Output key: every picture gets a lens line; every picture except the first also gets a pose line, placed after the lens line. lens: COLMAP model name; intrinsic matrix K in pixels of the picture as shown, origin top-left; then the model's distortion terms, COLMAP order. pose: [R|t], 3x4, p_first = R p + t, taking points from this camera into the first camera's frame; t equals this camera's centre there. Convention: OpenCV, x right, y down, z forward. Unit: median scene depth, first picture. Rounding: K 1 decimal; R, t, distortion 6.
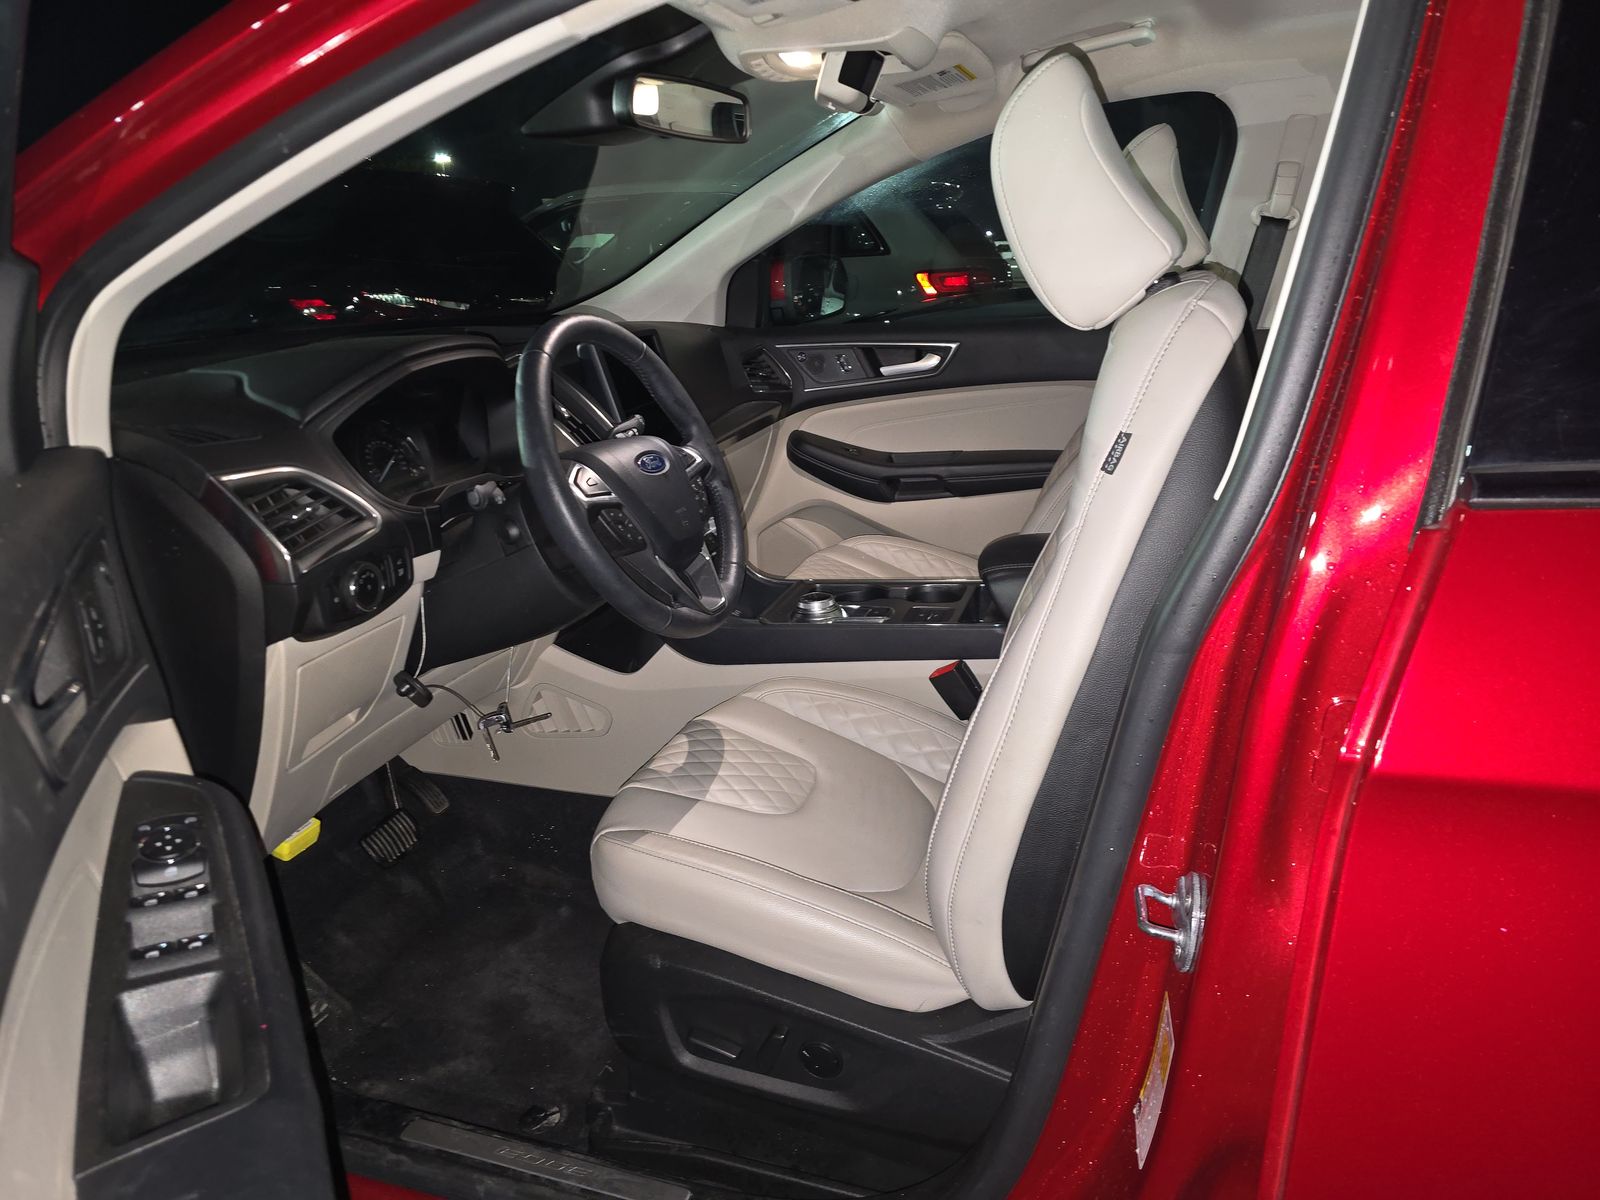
lens RADIAL K [[1073.2, 0, 797.4], [0, 1073.2, 602.2], [0, 0, 1]] dist [0.033055, -0.035156]
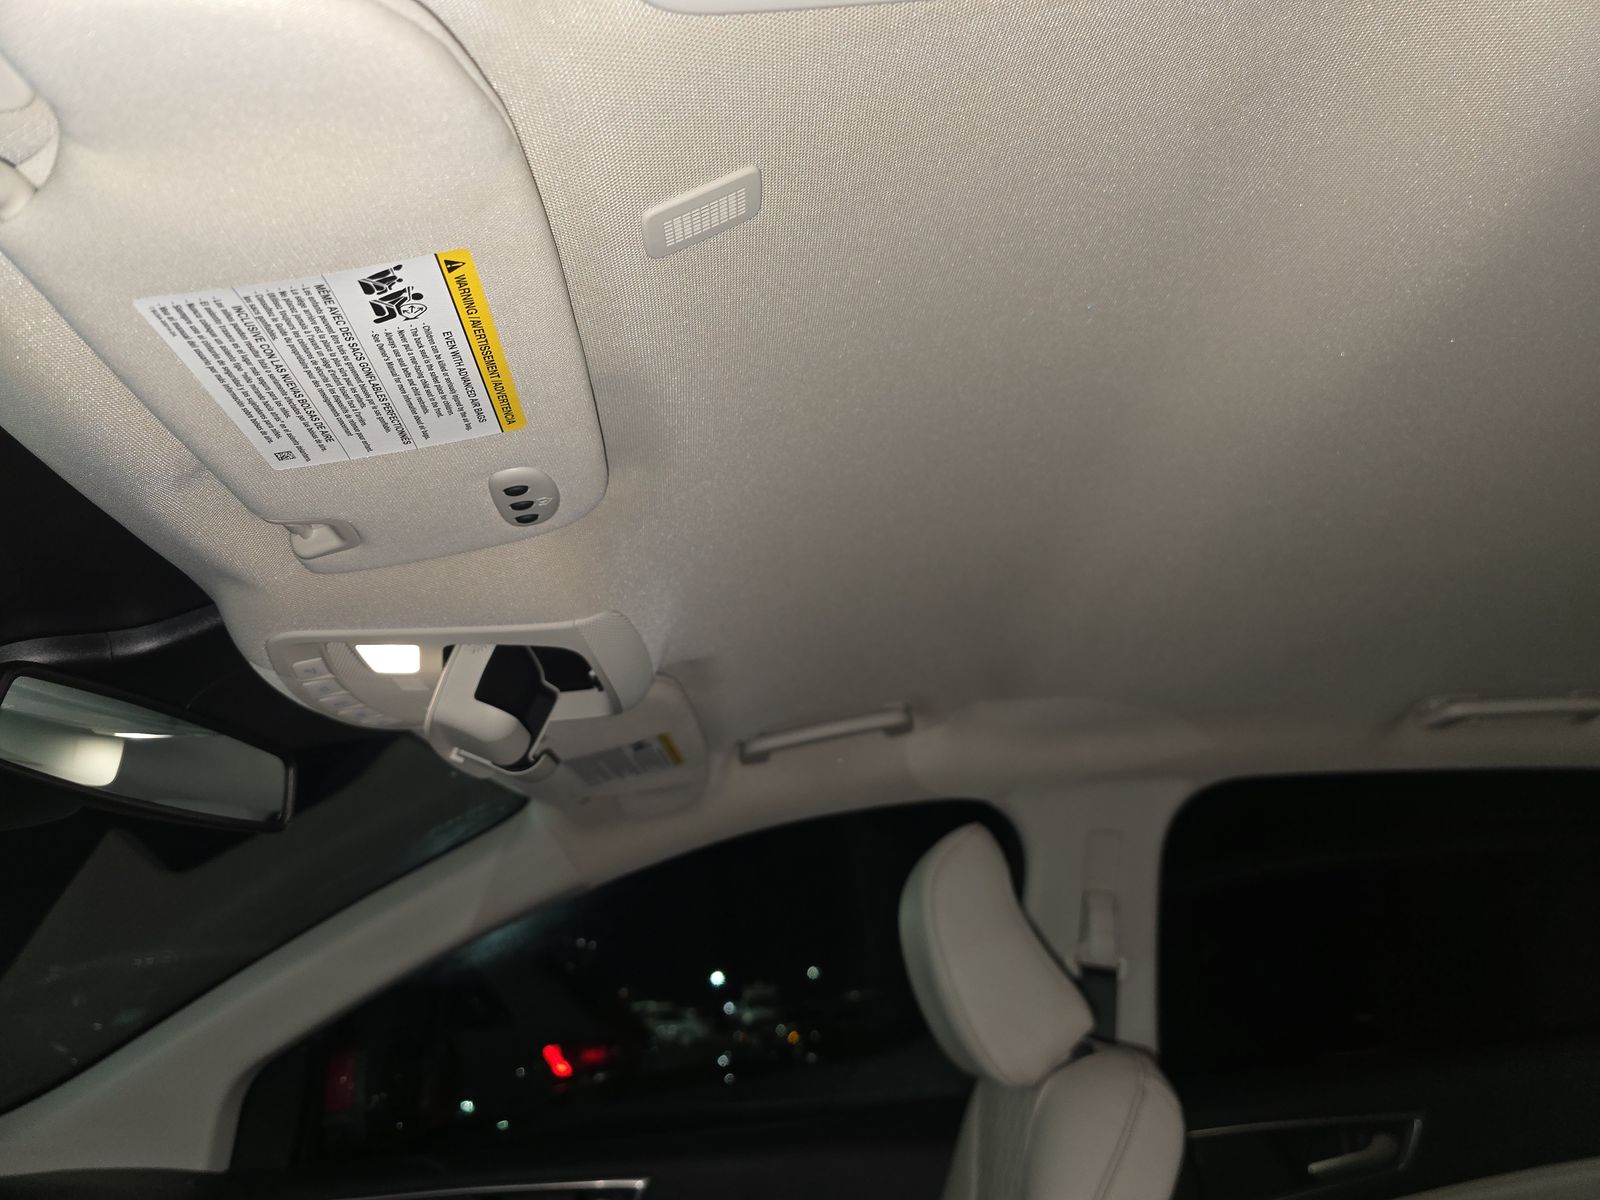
lens RADIAL K [[1073.2, 0, 798.5], [0, 1073.2, 605.7], [0, 0, 1]] dist [0.033055, -0.035156]
pose [[0.945046, 0.090134, 0.314267, 0.014486], [0.126561, 0.785441, -0.605859, -0.149372], [-0.301447, 0.612339, 0.730870, 0.433612]]
